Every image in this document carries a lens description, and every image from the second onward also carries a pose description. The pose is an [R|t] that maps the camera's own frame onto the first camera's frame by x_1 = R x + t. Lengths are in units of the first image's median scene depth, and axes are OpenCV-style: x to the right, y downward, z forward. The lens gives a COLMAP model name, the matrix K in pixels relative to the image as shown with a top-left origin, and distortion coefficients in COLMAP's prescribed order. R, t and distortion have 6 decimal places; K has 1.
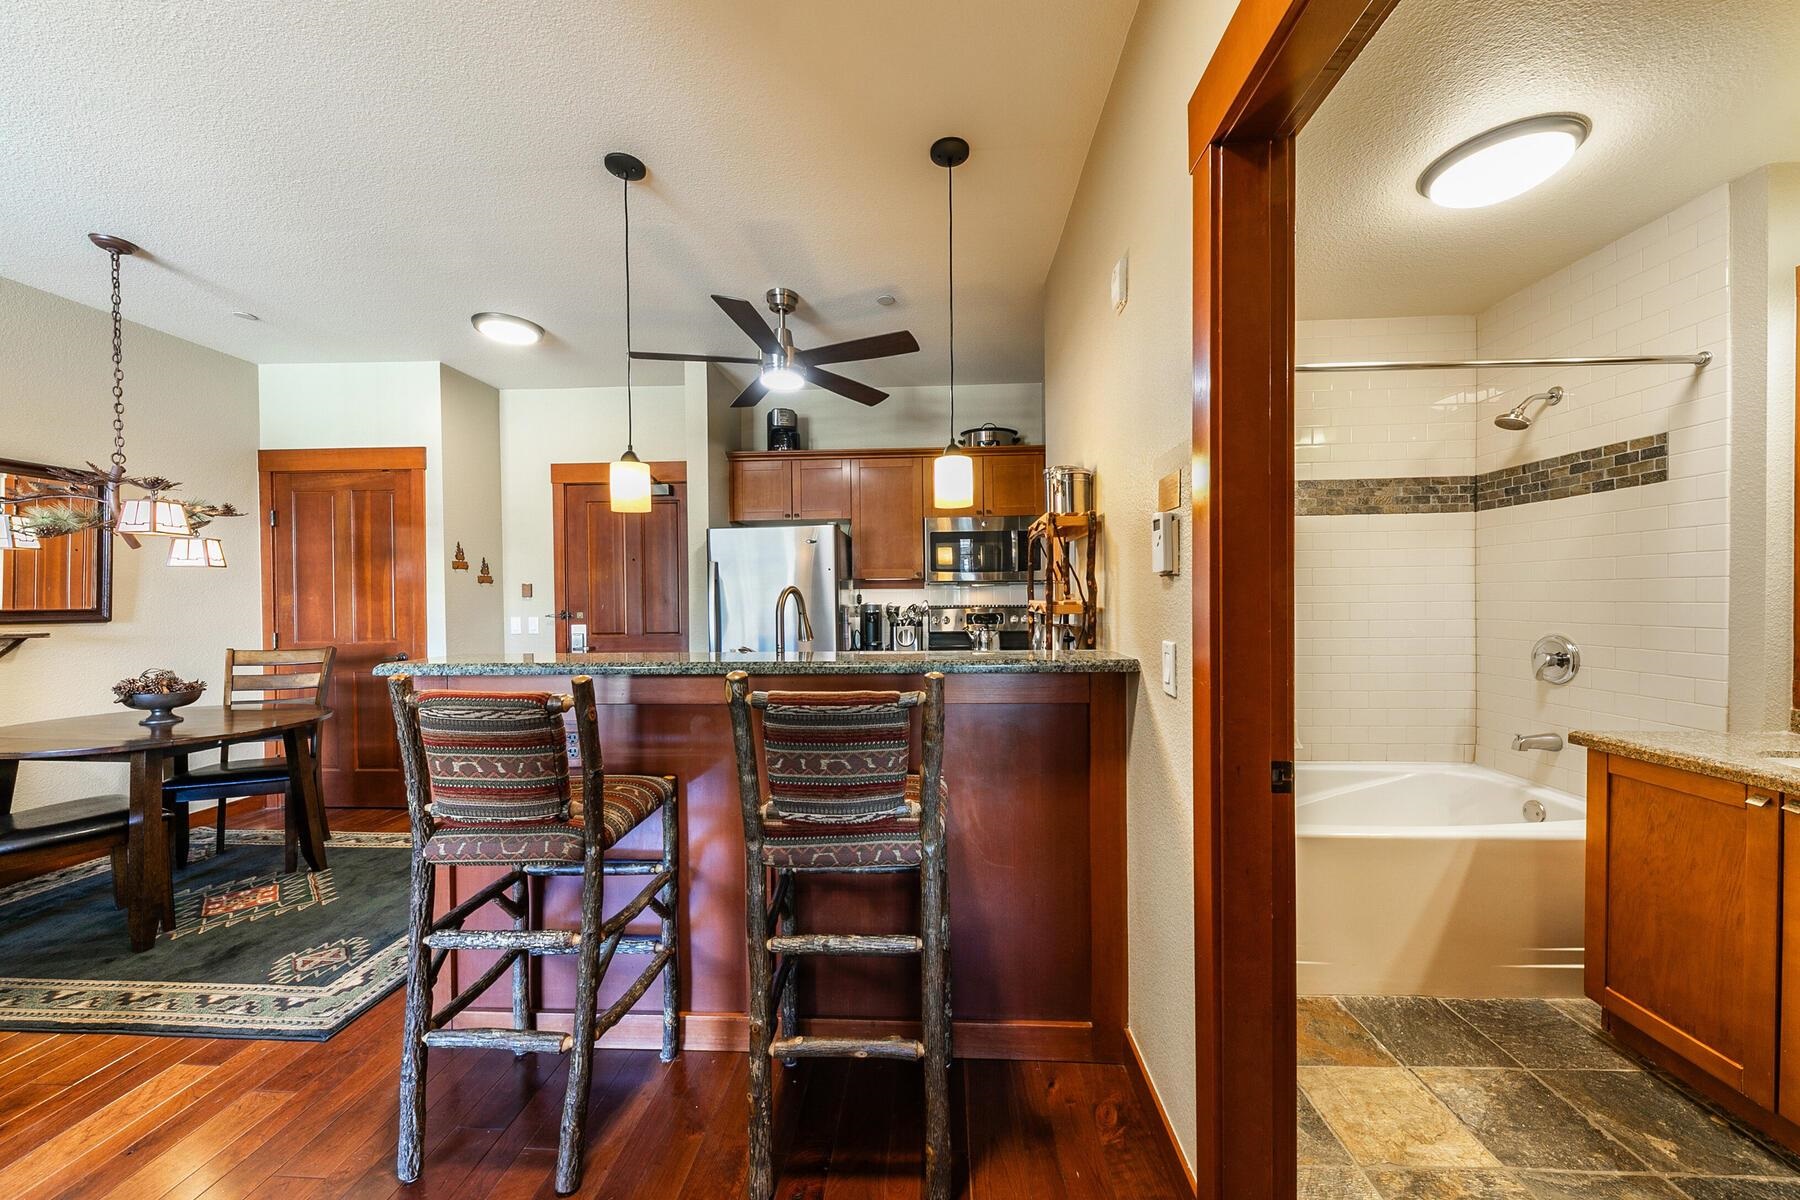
lens RADIAL K [[644.8, 0, 919.6], [0, 644.8, 601.1], [0, 0, 1]] dist [0.001346, -0.001473]
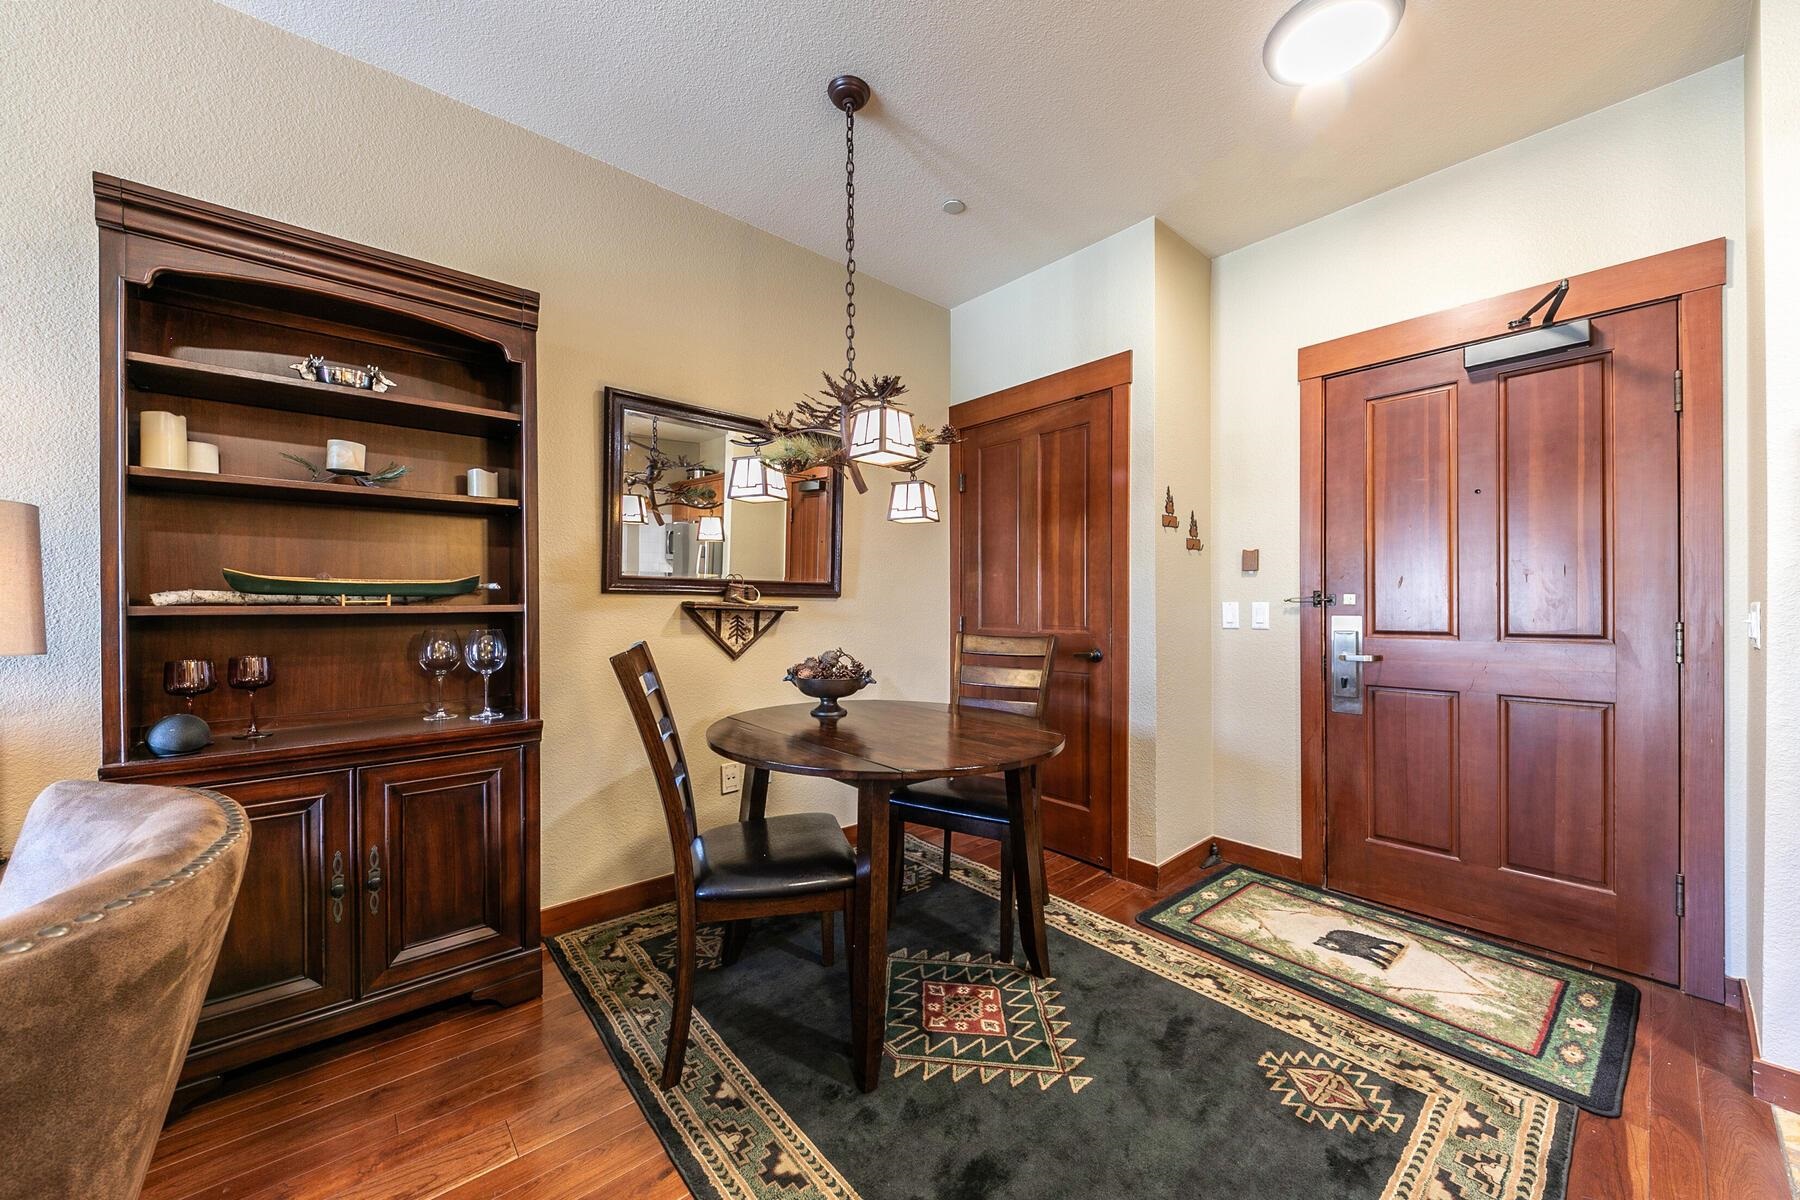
lens RADIAL K [[651.8, 0, 899.3], [0, 651.8, 603.1], [0, 0, 1]] dist [0.006623, -0.002423]
pose [[0.688707, 0.006320, -0.725012, -0.629757], [-0.008658, 0.999962, 0.000493, 0.047799], [0.724988, 0.005937, 0.688736, 0.501357]]
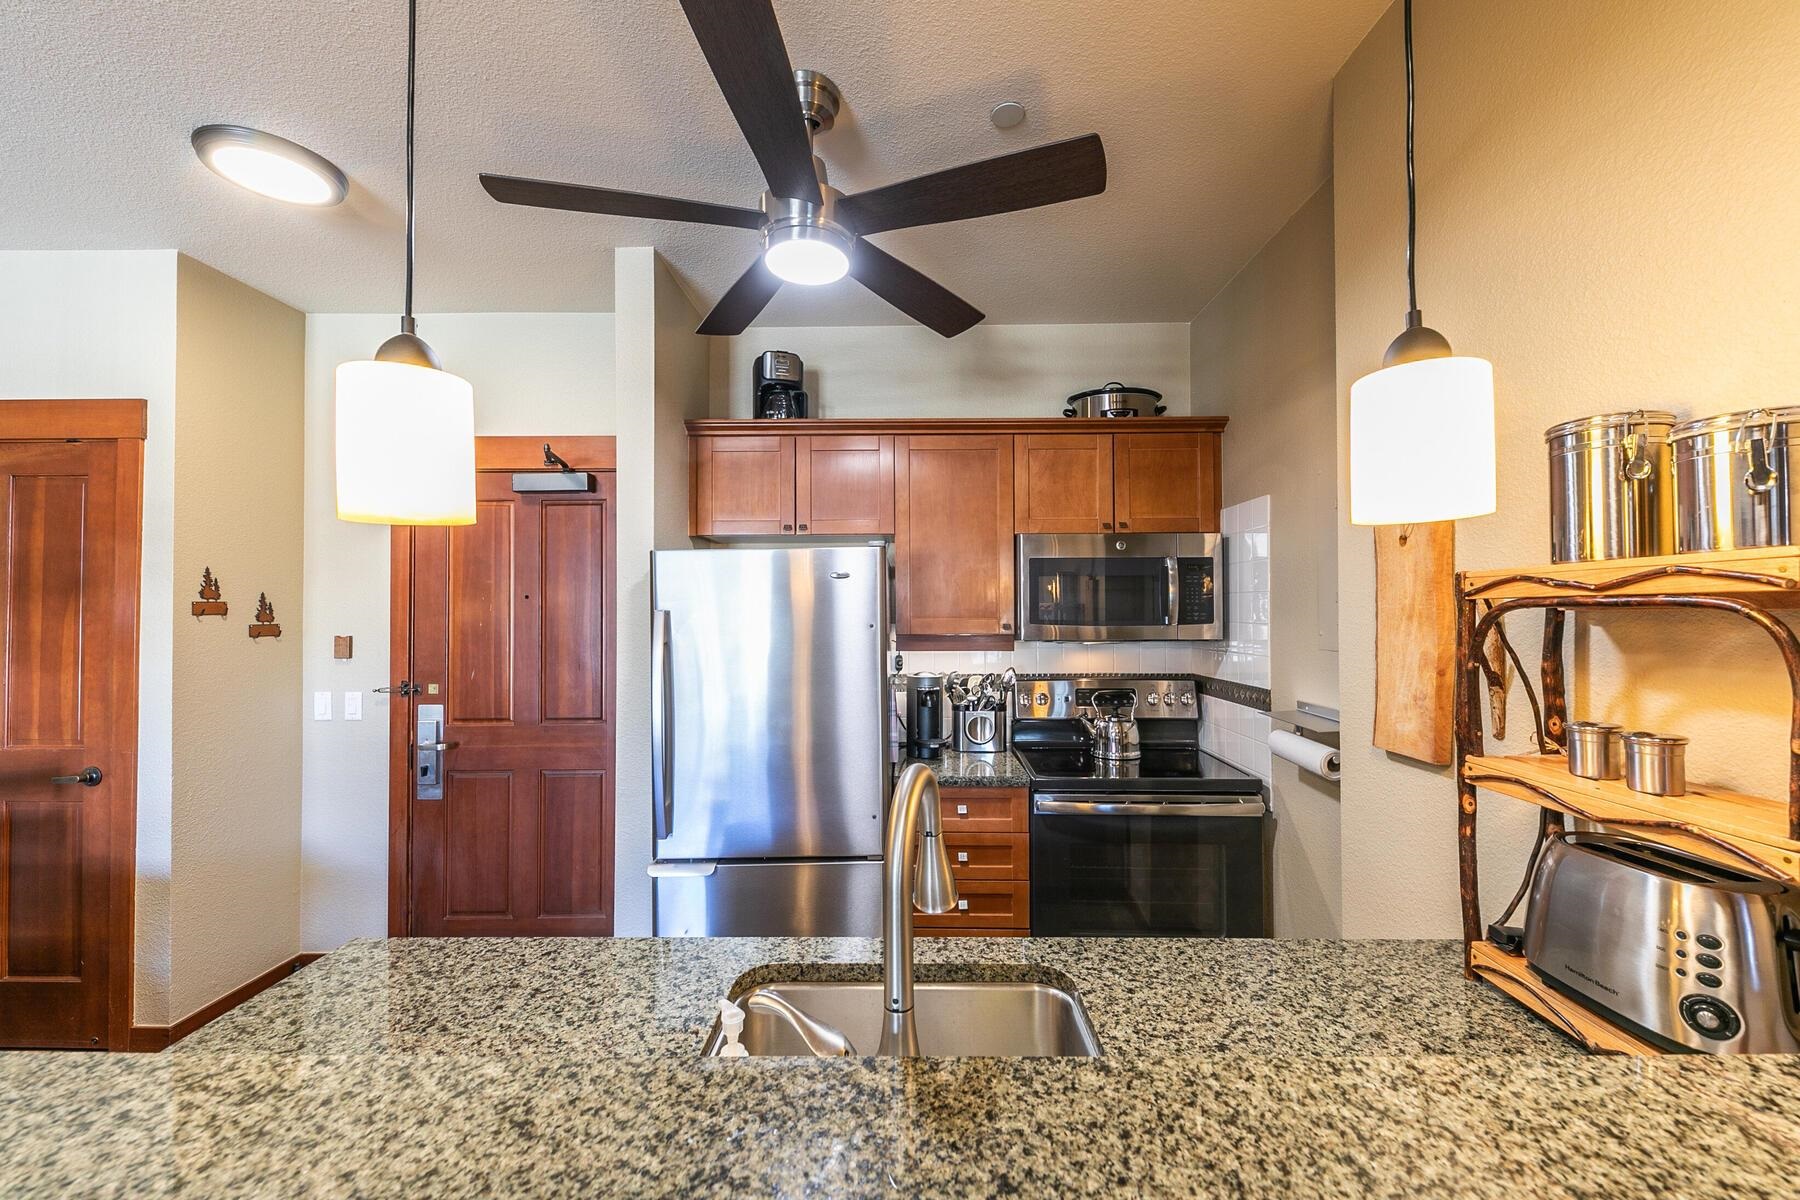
lens RADIAL K [[710.8, 0, 921.1], [0, 710.8, 599.0], [0, 0, 1]] dist [-0.001610, -0.002502]
pose [[0.999091, 0.007055, 0.042033, -0.168605], [-0.005978, 0.999651, -0.025714, -0.078124], [-0.042200, 0.025440, 0.998785, 0.528284]]
